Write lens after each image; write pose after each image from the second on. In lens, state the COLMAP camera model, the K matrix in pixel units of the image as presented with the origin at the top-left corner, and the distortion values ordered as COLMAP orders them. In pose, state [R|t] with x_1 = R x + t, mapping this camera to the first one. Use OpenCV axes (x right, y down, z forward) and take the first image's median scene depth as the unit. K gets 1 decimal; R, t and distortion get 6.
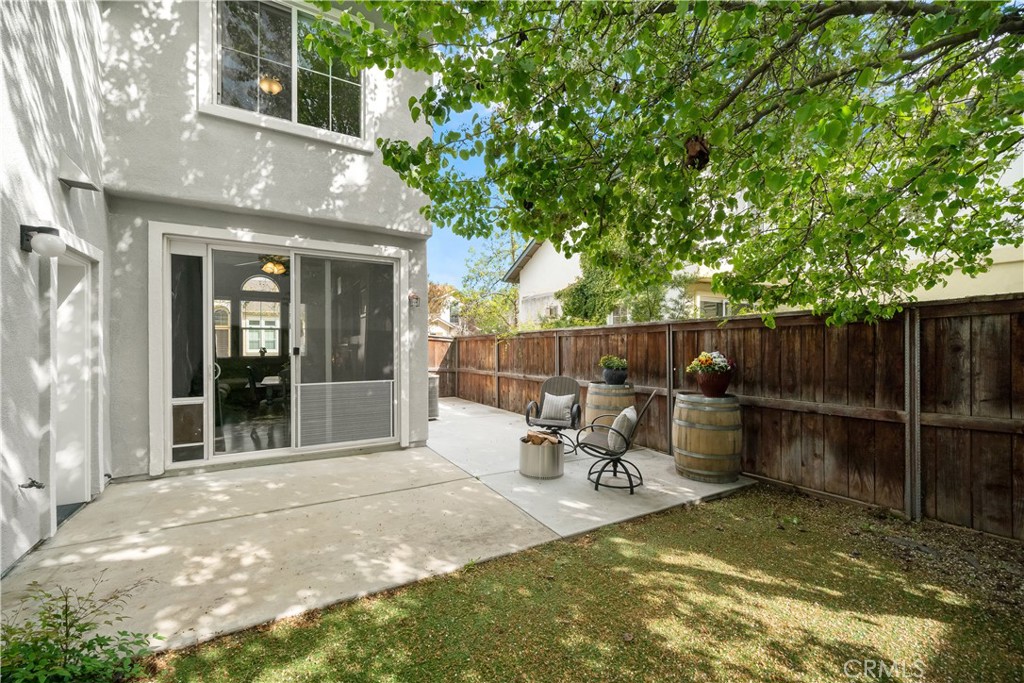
lens RADIAL K [[415.4, 0, 510.4], [0, 415.4, 343.3], [0, 0, 1]] dist [-0.000356, 0.000025]
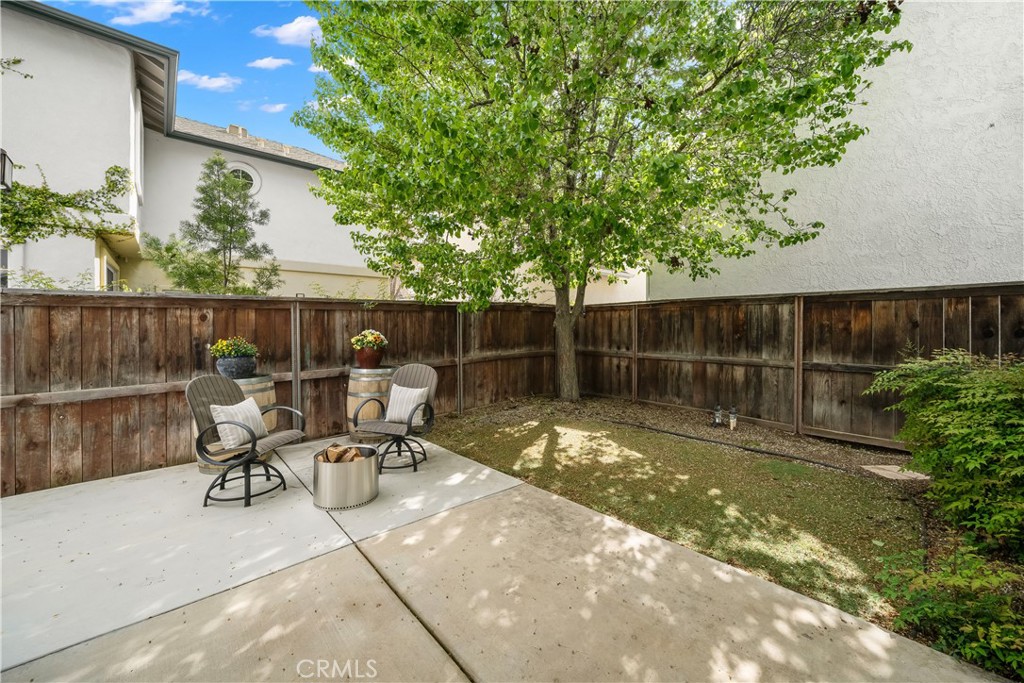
lens RADIAL K [[384.7, 0, 512.5], [0, 384.7, 326.6], [0, 0, 1]] dist [-0.006930, -0.000107]
pose [[-0.194063, -0.009287, 0.980945, -1.090350], [-0.003542, 0.999955, 0.008766, 0.001340], [-0.980983, -0.001773, -0.194087, 1.419744]]
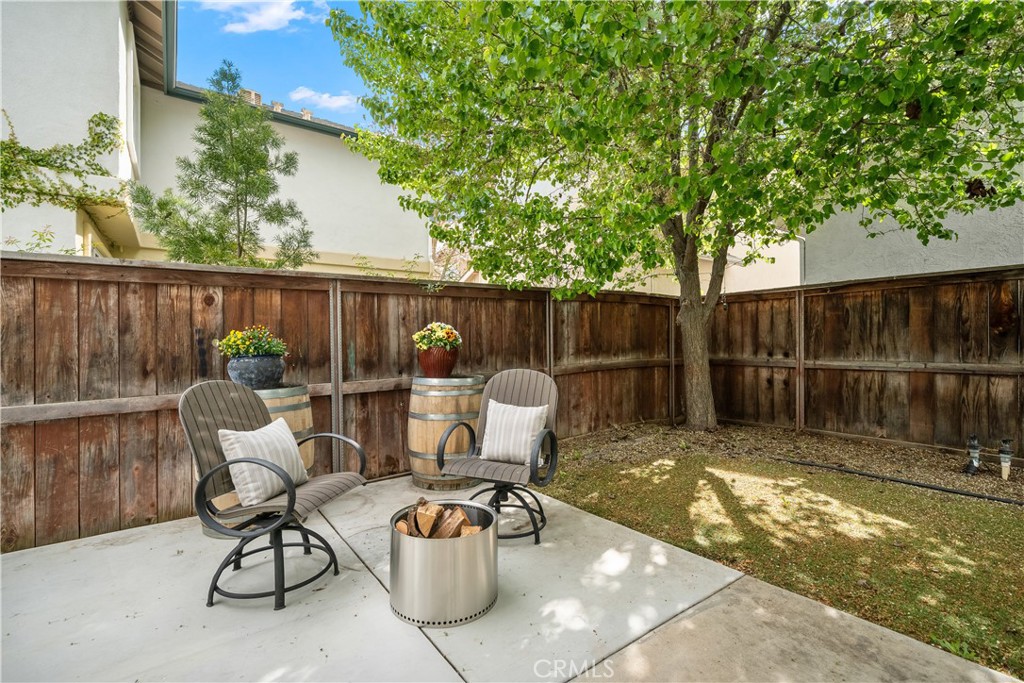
lens RADIAL K [[447.9, 0, 509.3], [0, 447.9, 339.1], [0, 0, 1]] dist [-0.002624, -0.000086]
pose [[-0.101455, -0.002030, 0.994838, -0.639422], [0.003674, 0.999990, 0.002415, 0.087380], [-0.994833, 0.003900, -0.101447, 1.648167]]
